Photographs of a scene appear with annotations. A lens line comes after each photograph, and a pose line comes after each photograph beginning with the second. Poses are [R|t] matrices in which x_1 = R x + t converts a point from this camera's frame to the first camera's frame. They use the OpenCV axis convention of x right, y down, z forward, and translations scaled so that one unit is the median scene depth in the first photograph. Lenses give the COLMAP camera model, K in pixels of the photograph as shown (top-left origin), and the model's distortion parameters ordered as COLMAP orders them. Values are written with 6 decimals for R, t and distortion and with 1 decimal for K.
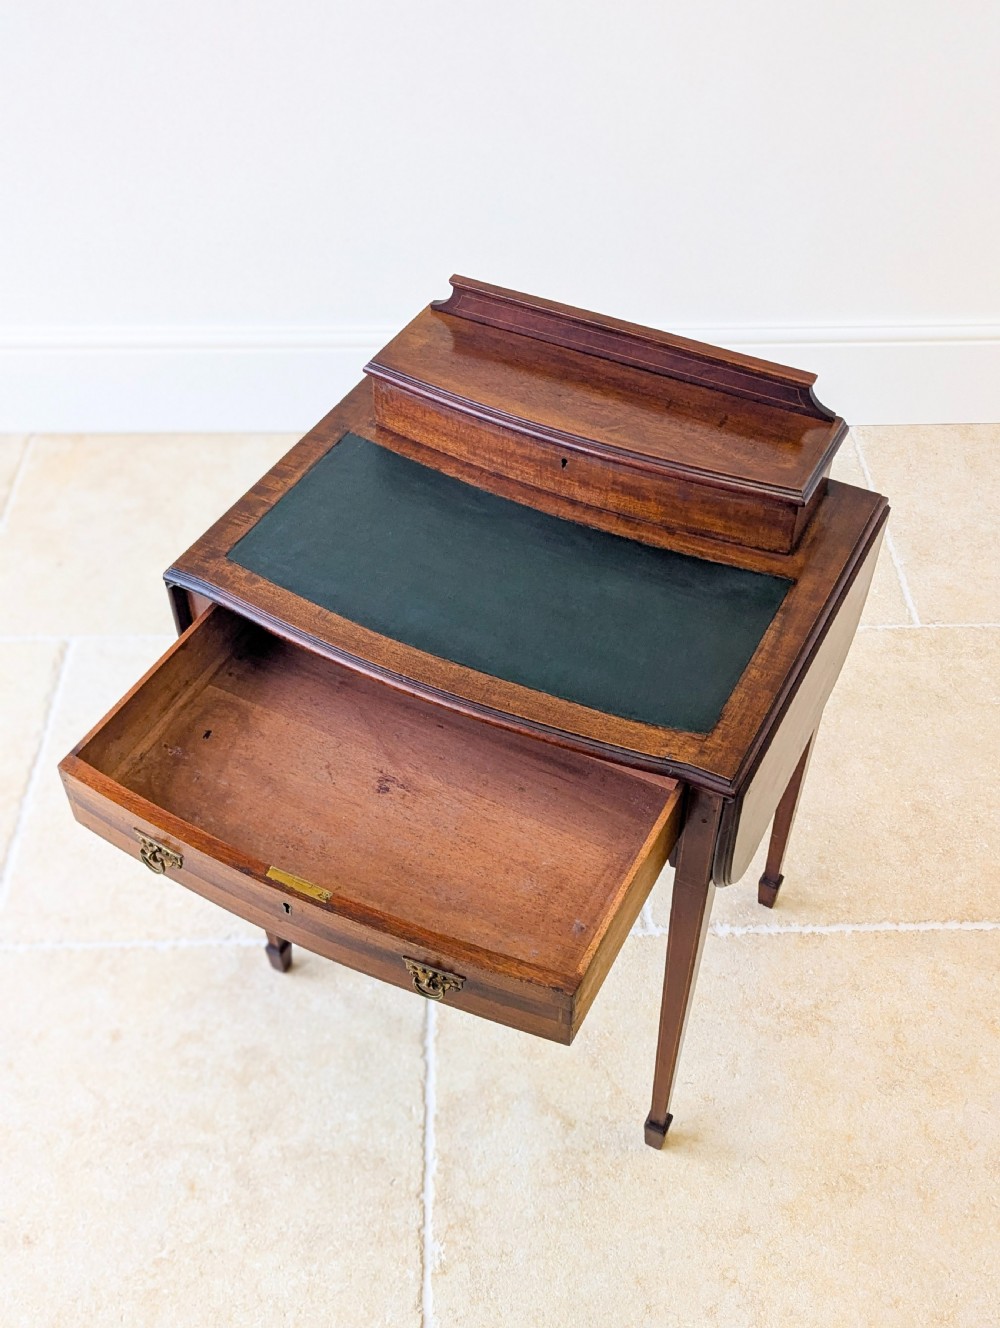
lens RADIAL K [[1423.4, 0, 517.2], [0, 1423.4, 643.5], [0, 0, 1]] dist [0.044835, 0.000000]
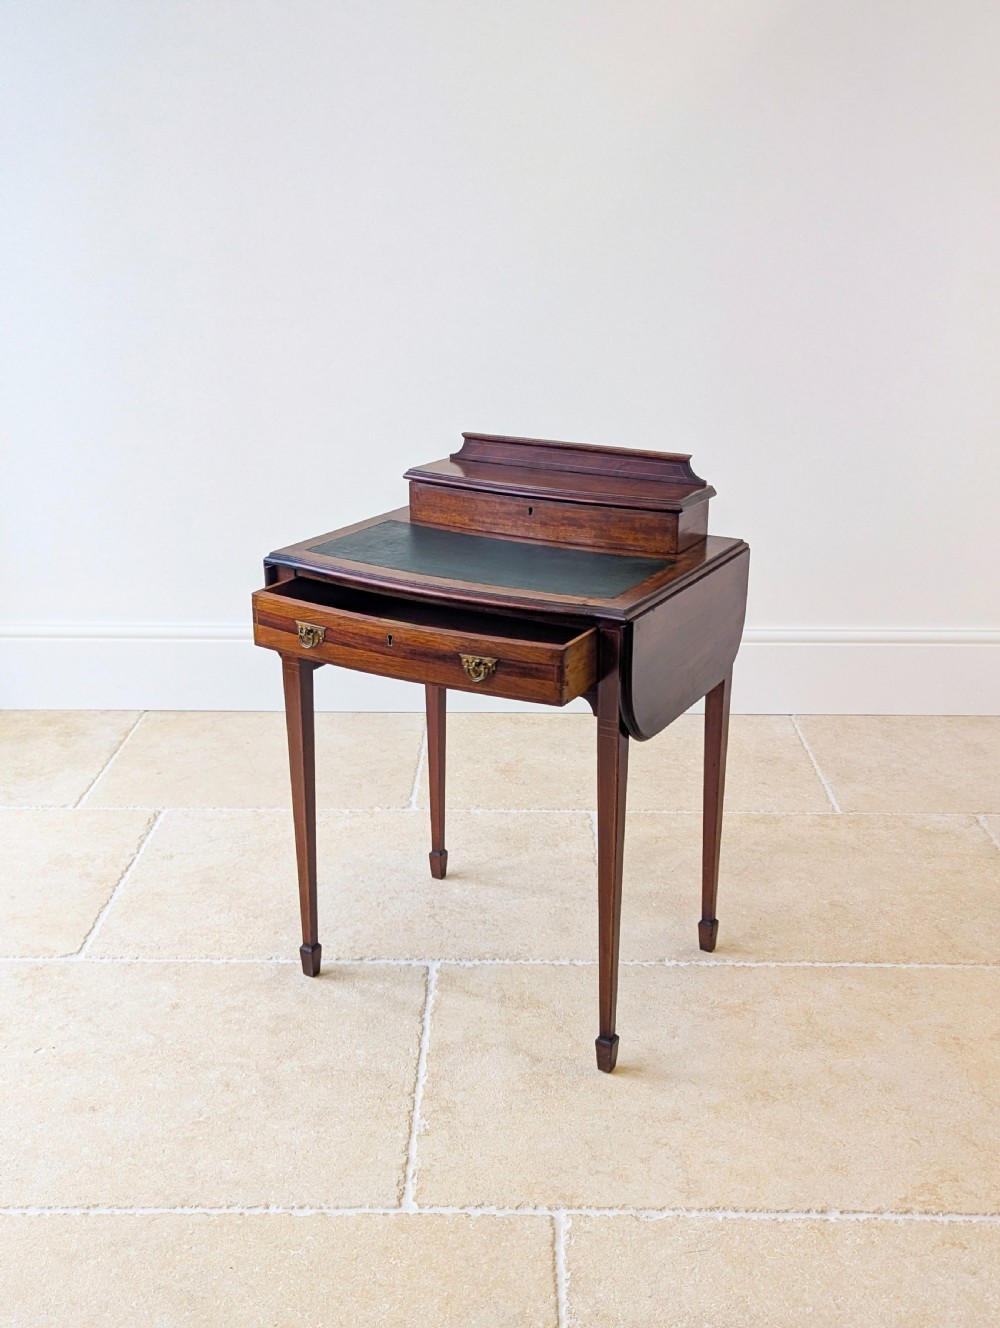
lens RADIAL K [[1423.4, 0, 512.1], [0, 1423.4, 646.3], [0, 0, 1]] dist [0.044835, 0.000000]
pose [[0.999136, 0.006282, -0.041084, 0.065882], [-0.024045, 0.893652, -0.448117, 0.591143], [0.033900, 0.448717, 0.893031, -0.257758]]
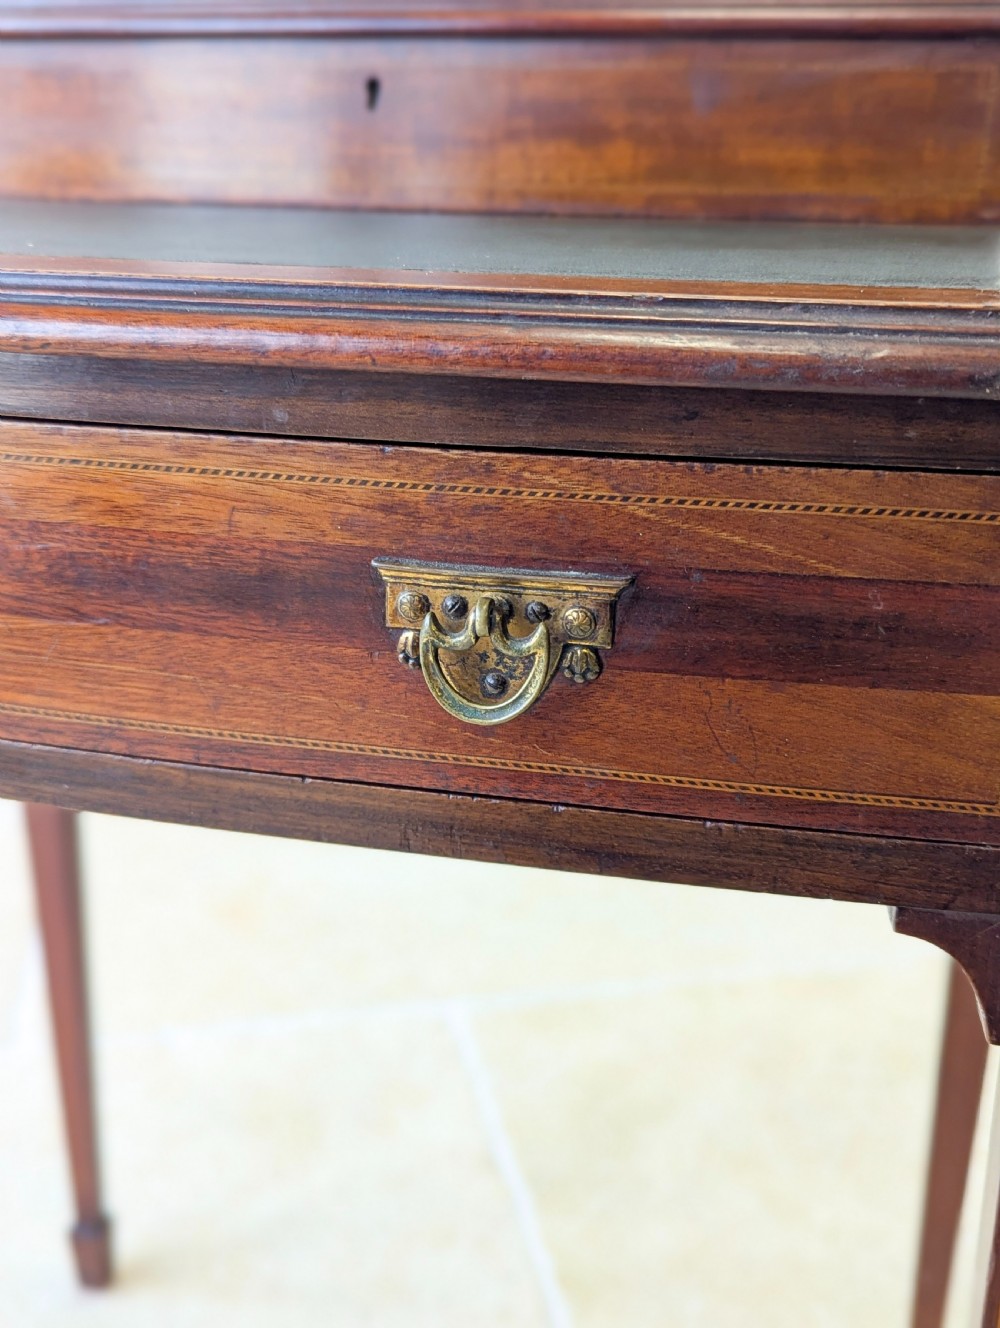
lens RADIAL K [[1423.4, 0, 495.1], [0, 1423.4, 656.3], [0, 0, 1]] dist [0.044835, 0.000000]
pose [[0.982559, -0.054926, 0.177655, -0.009654], [0.125494, 0.900875, -0.415543, 0.147778], [-0.137221, 0.430590, 0.892055, 0.617329]]
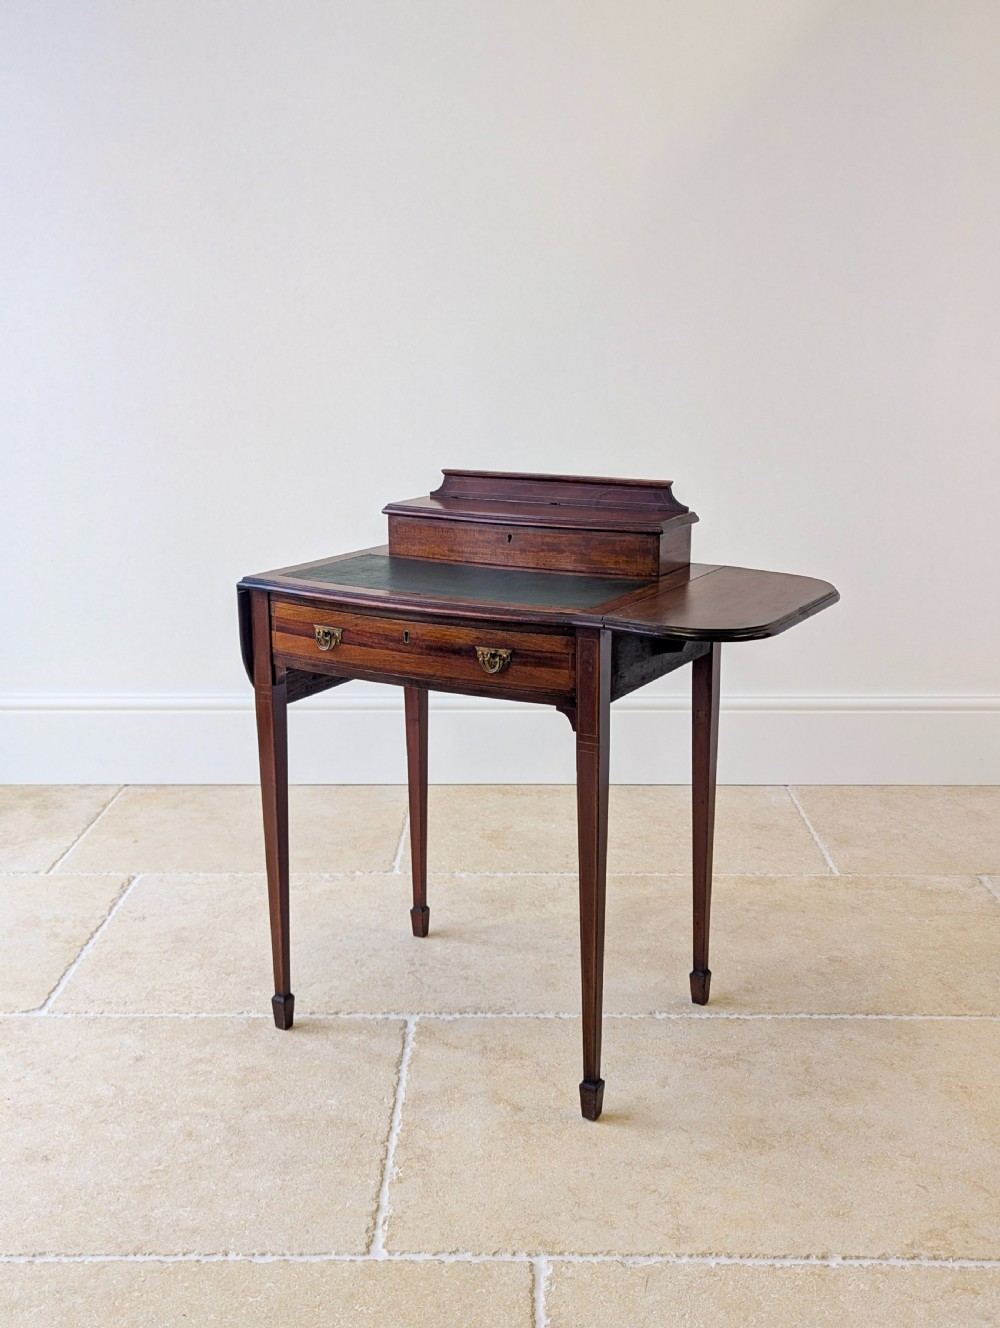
lens RADIAL K [[1423.4, 0, 503.4], [0, 1423.4, 654.7], [0, 0, 1]] dist [0.044835, 0.000000]
pose [[0.998806, -0.002933, -0.048768, 0.084836], [-0.023301, 0.848748, -0.528283, 0.660586], [0.042941, 0.528789, 0.847666, -0.176522]]
